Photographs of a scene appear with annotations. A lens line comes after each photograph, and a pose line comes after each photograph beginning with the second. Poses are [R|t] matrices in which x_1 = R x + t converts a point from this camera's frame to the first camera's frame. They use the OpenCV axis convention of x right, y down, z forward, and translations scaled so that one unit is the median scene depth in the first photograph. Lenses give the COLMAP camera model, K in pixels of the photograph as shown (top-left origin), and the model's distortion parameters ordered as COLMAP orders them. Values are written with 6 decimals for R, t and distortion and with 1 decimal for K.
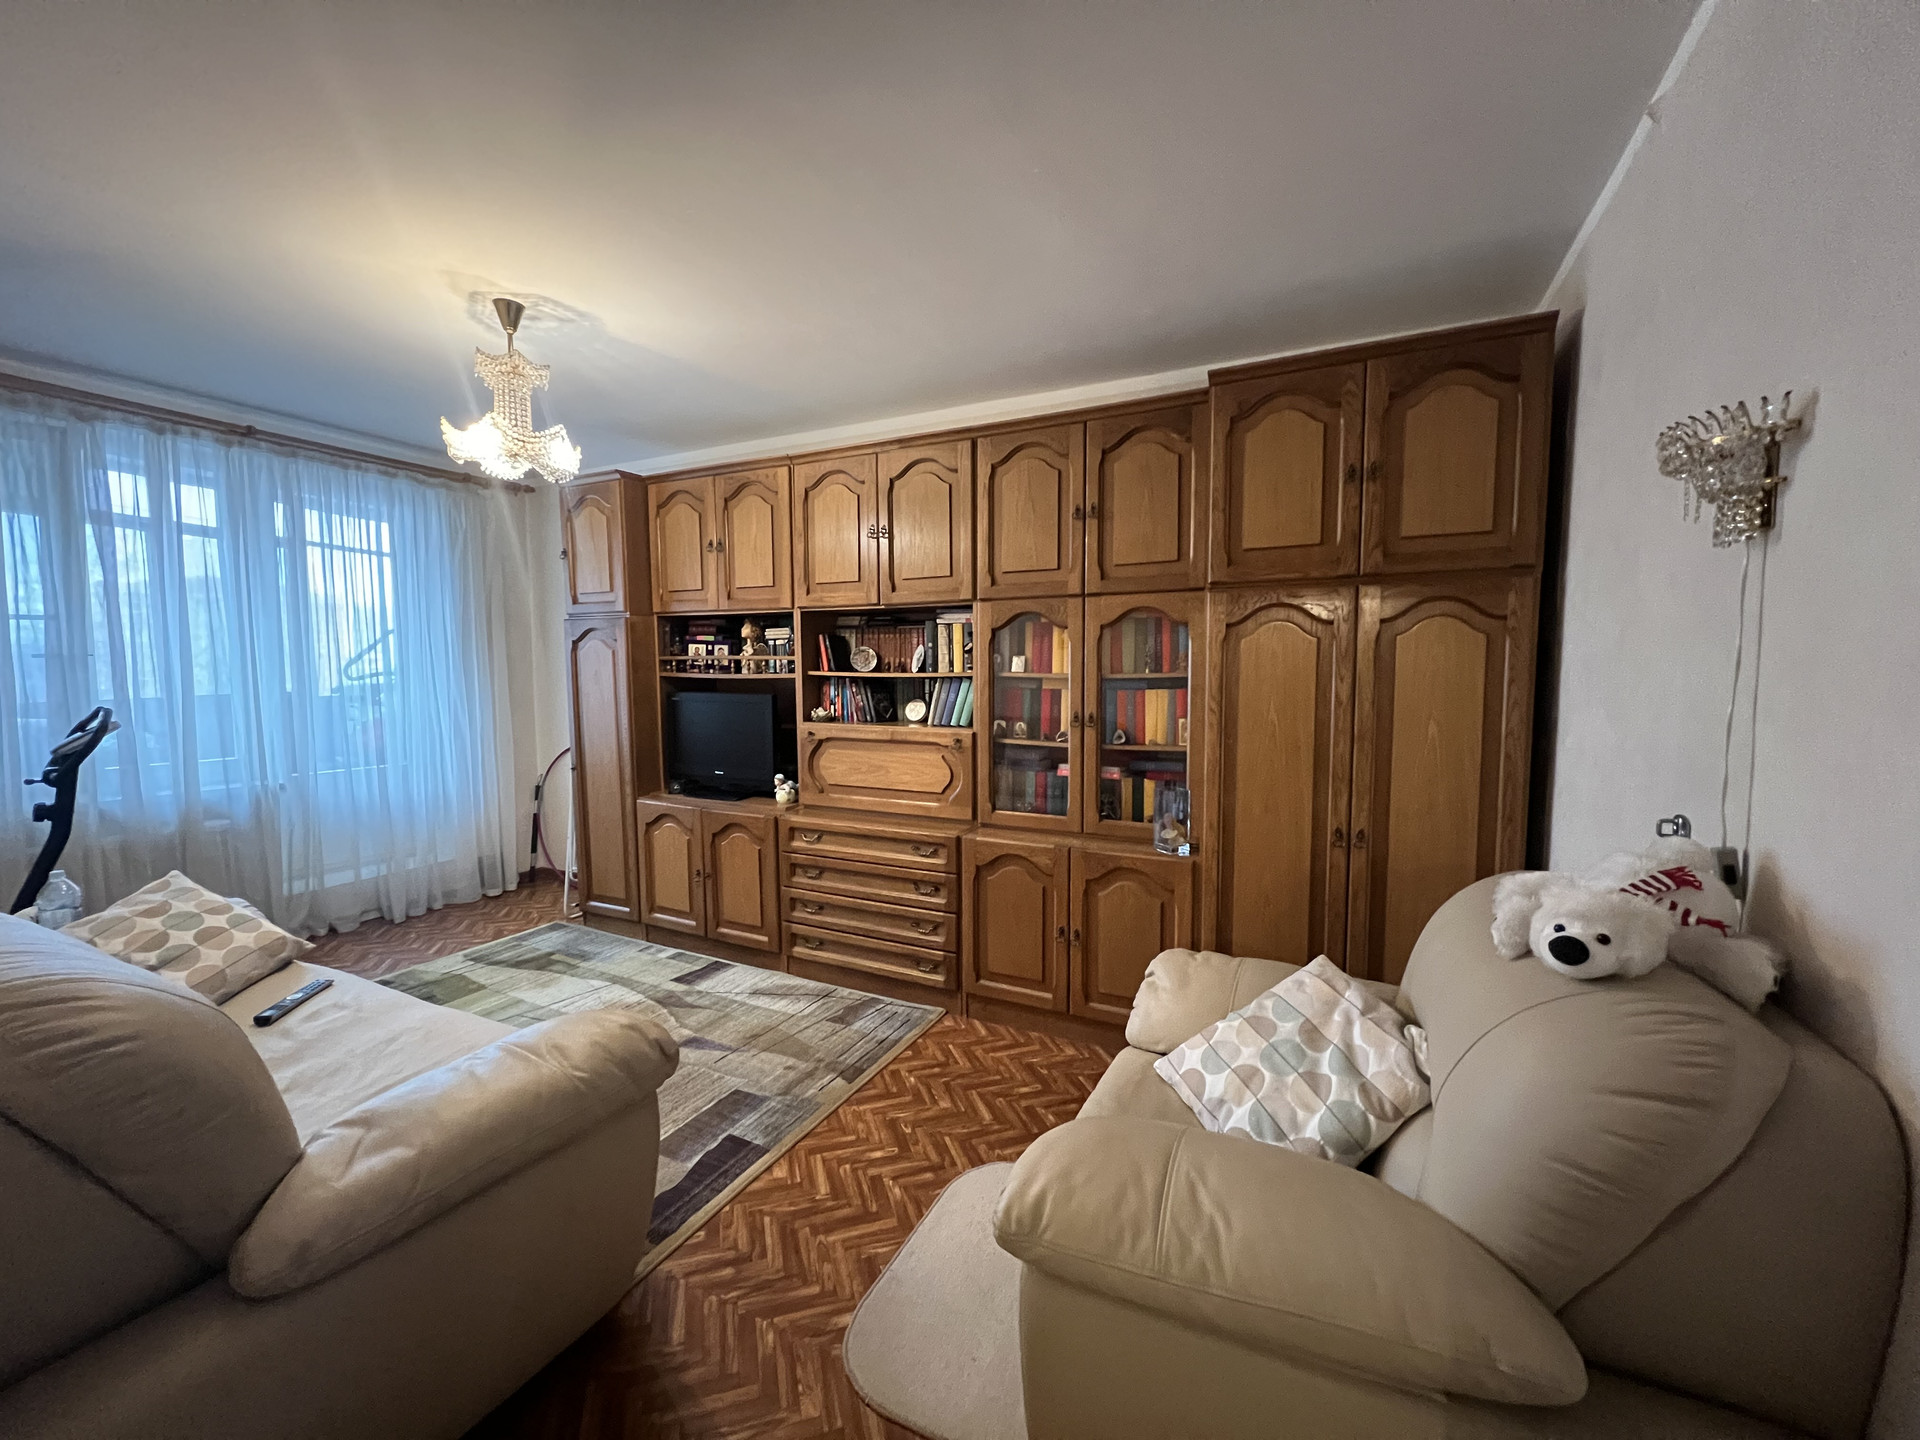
lens RADIAL K [[759.6, 0, 958.2], [0, 759.6, 732.1], [0, 0, 1]] dist [-0.002545, 0.000314]
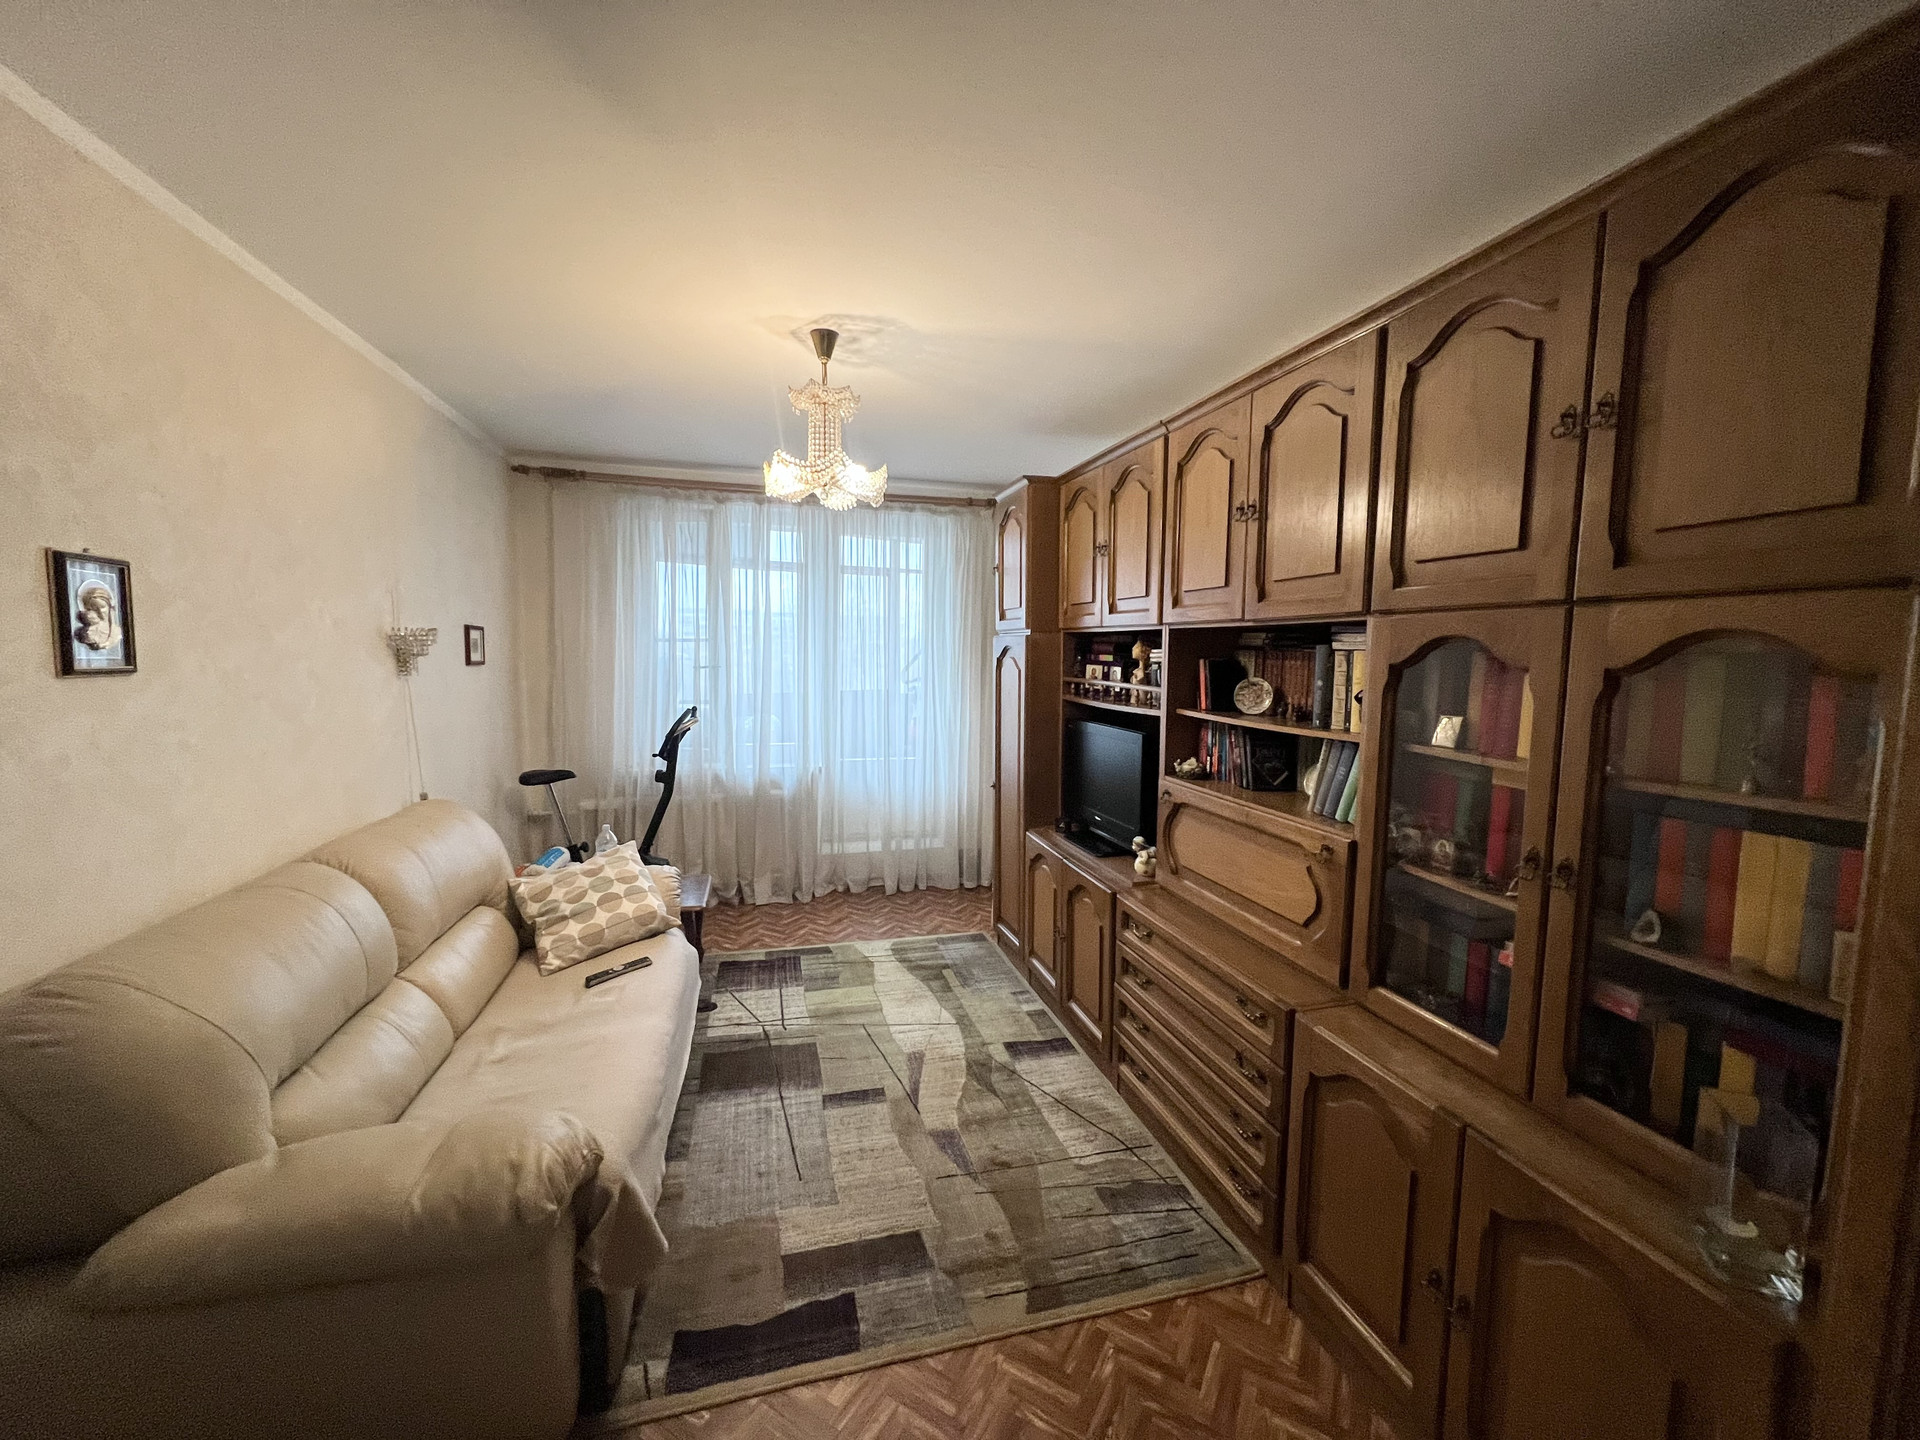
lens RADIAL K [[759.6, 0, 958.5], [0, 759.6, 729.5], [0, 0, 1]] dist [-0.002545, 0.000314]
pose [[0.668158, 0.086609, -0.738961, 0.253619], [-0.076984, 0.995918, 0.047118, -0.093808], [0.740026, 0.025406, 0.672098, 0.407040]]
